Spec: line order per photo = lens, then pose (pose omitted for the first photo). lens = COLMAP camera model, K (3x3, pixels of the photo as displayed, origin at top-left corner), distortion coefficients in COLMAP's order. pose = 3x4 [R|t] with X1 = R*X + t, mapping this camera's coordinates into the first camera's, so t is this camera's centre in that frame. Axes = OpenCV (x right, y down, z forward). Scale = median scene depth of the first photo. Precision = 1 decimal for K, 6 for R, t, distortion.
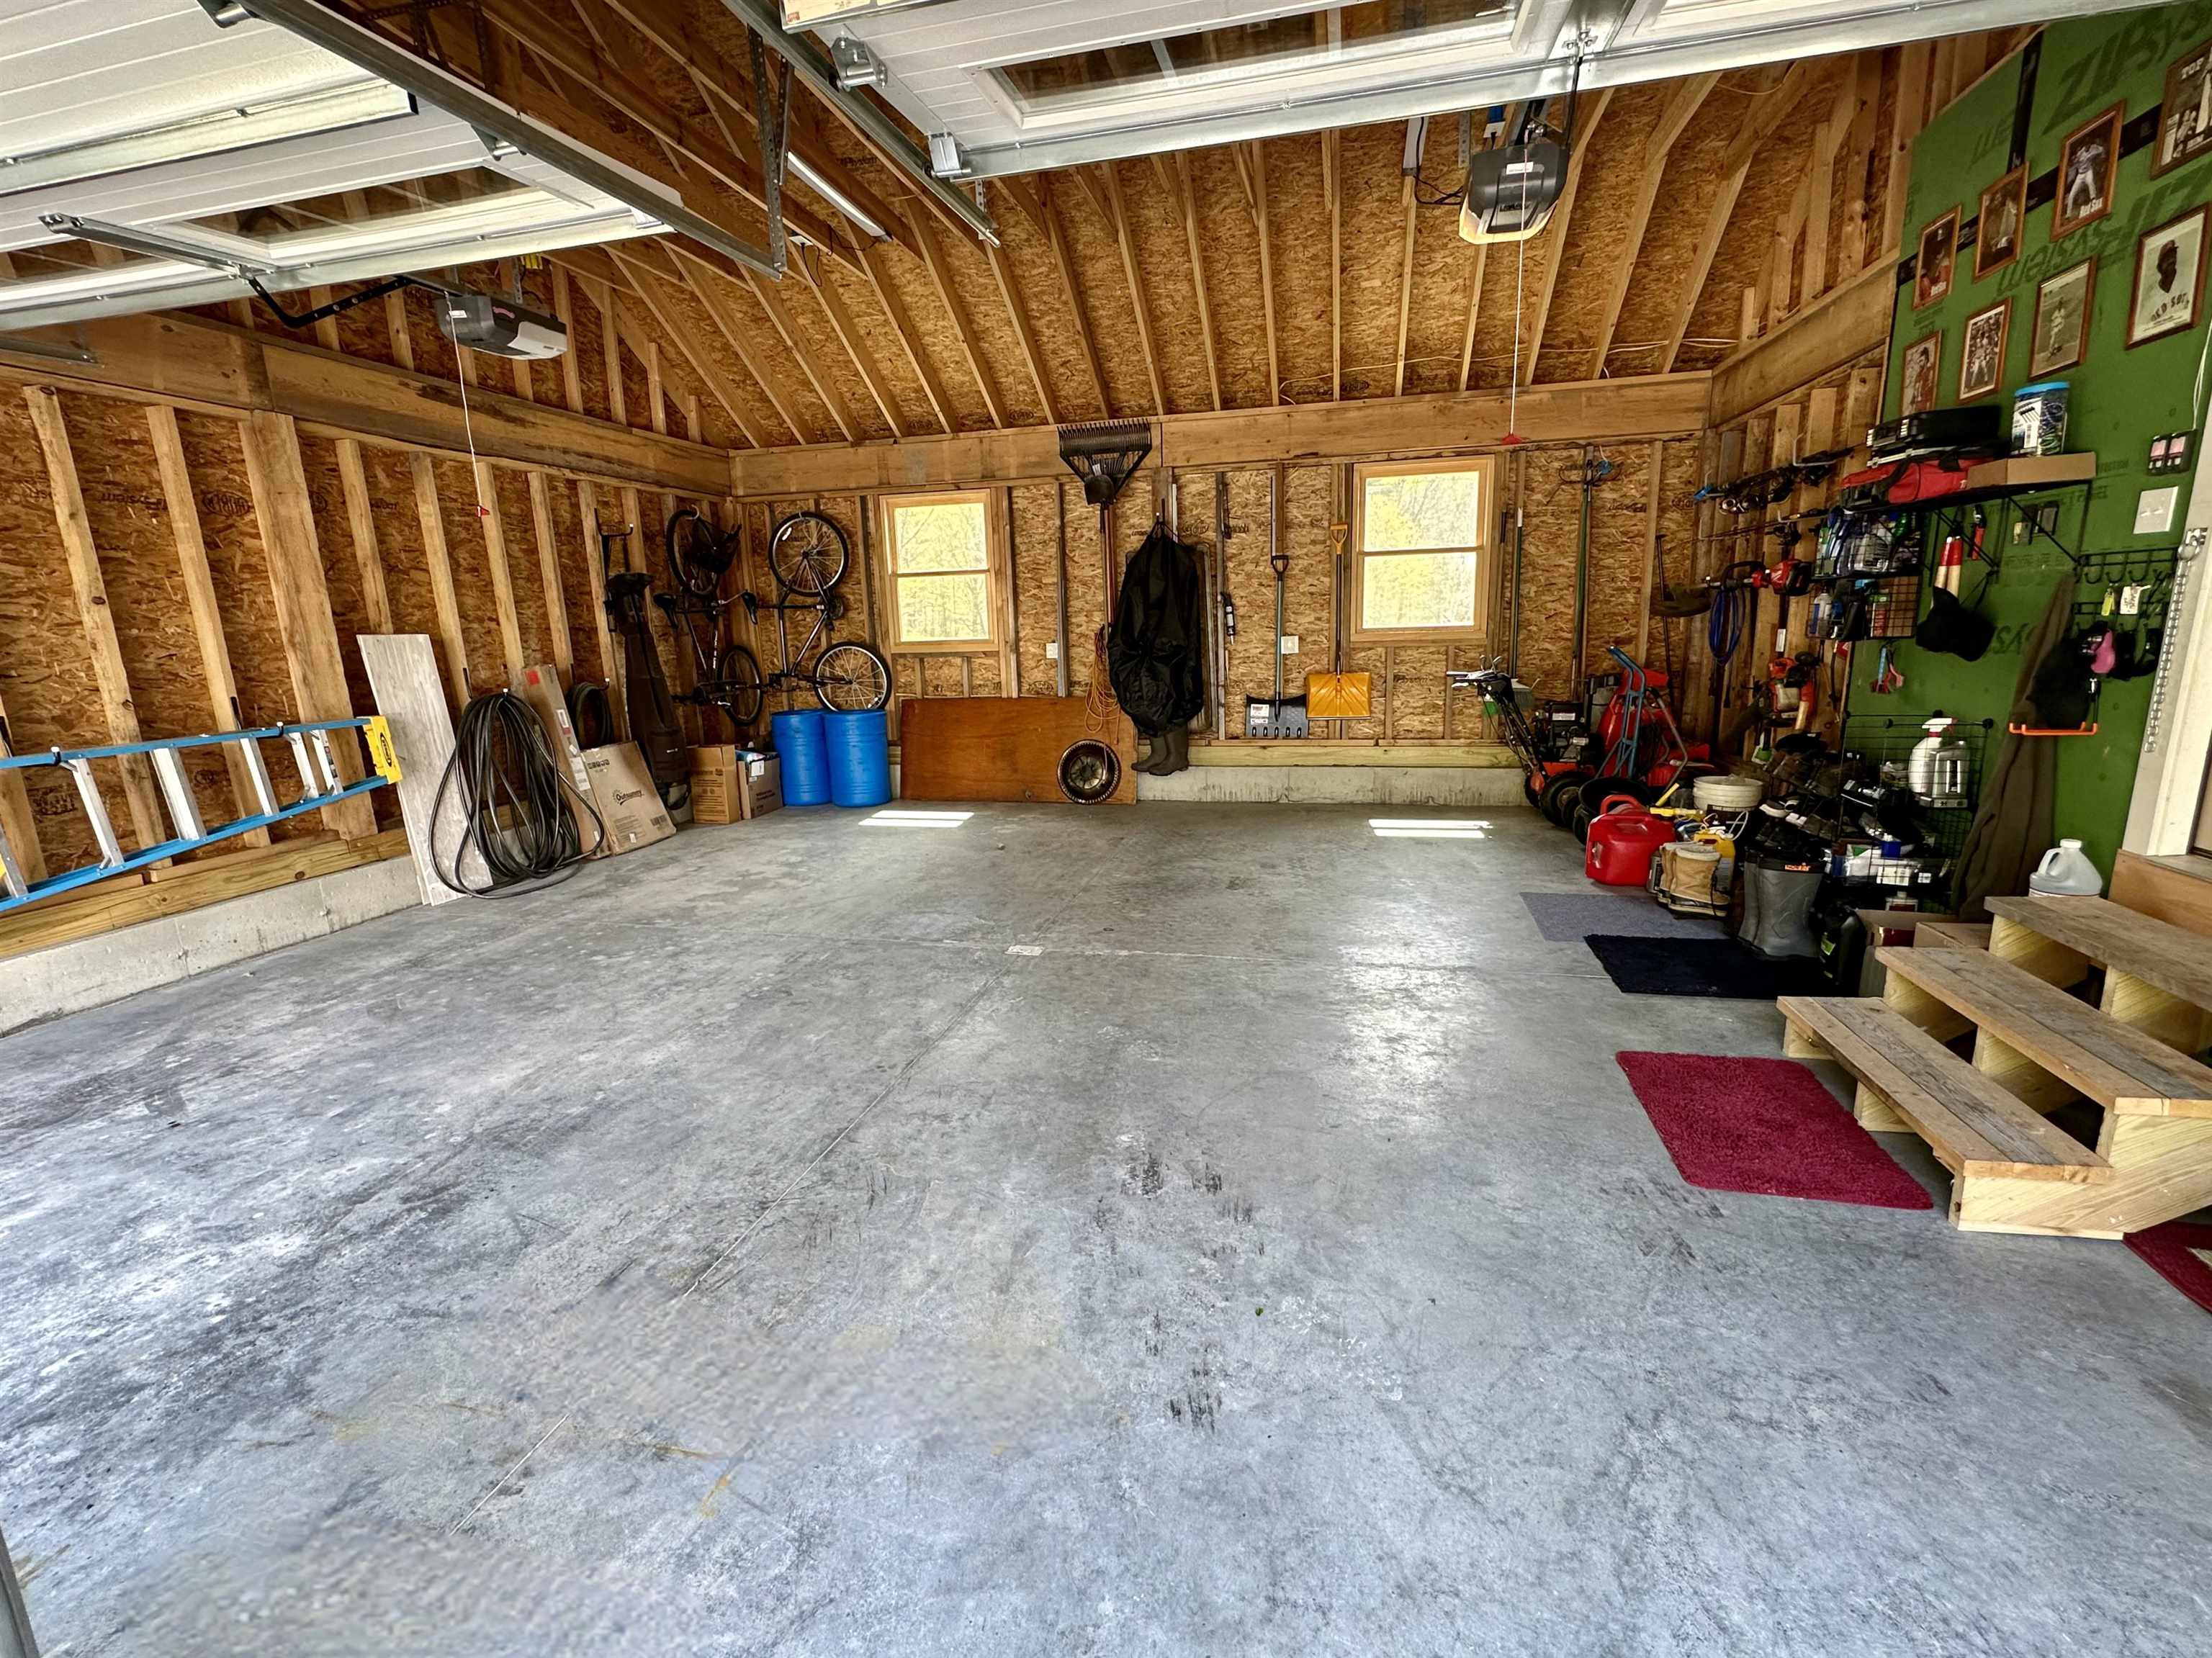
lens RADIAL K [[945.9, 0, 1106.0], [0, 945.9, 829.0], [0, 0, 1]] dist [-0.000909, 0.000395]
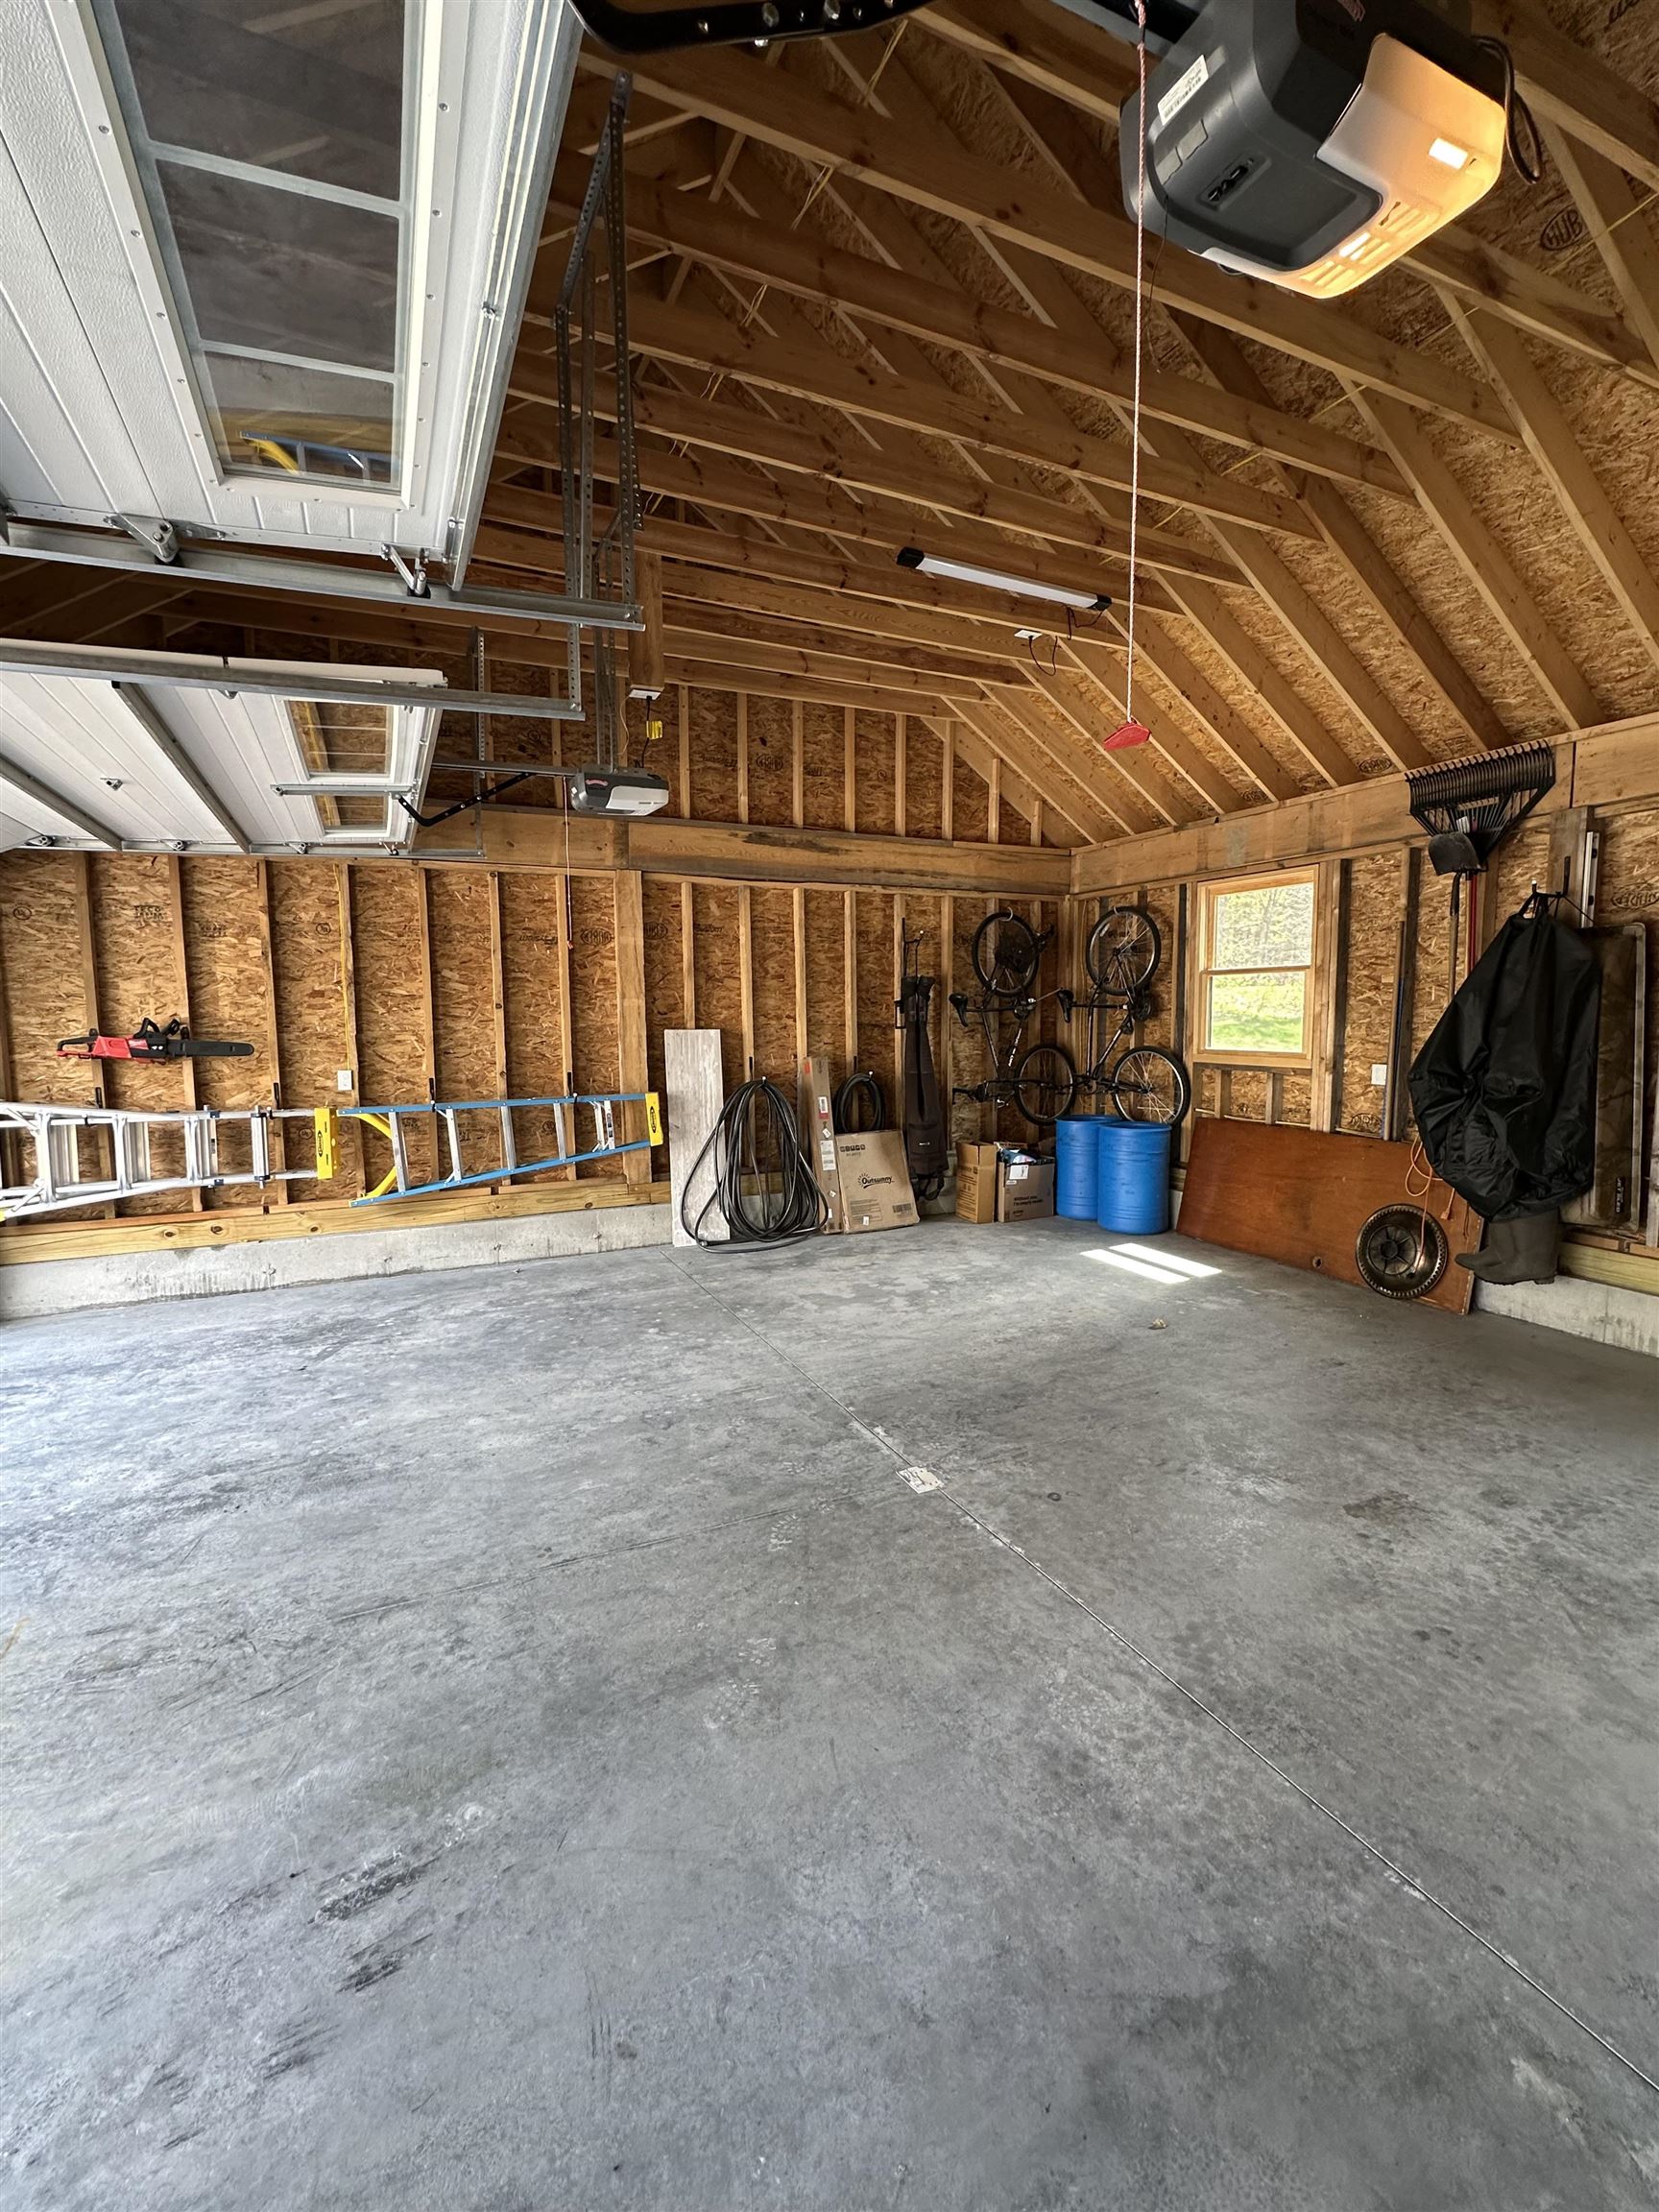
lens RADIAL K [[945.9, 0, 829.5], [0, 945.9, 1106.0], [0, 0, 1]] dist [-0.000909, 0.000395]
pose [[0.642017, 0.101859, -0.759894, 0.337816], [-0.178924, 0.983673, -0.019314, -0.113537], [0.745520, 0.148363, 0.649760, 0.329958]]
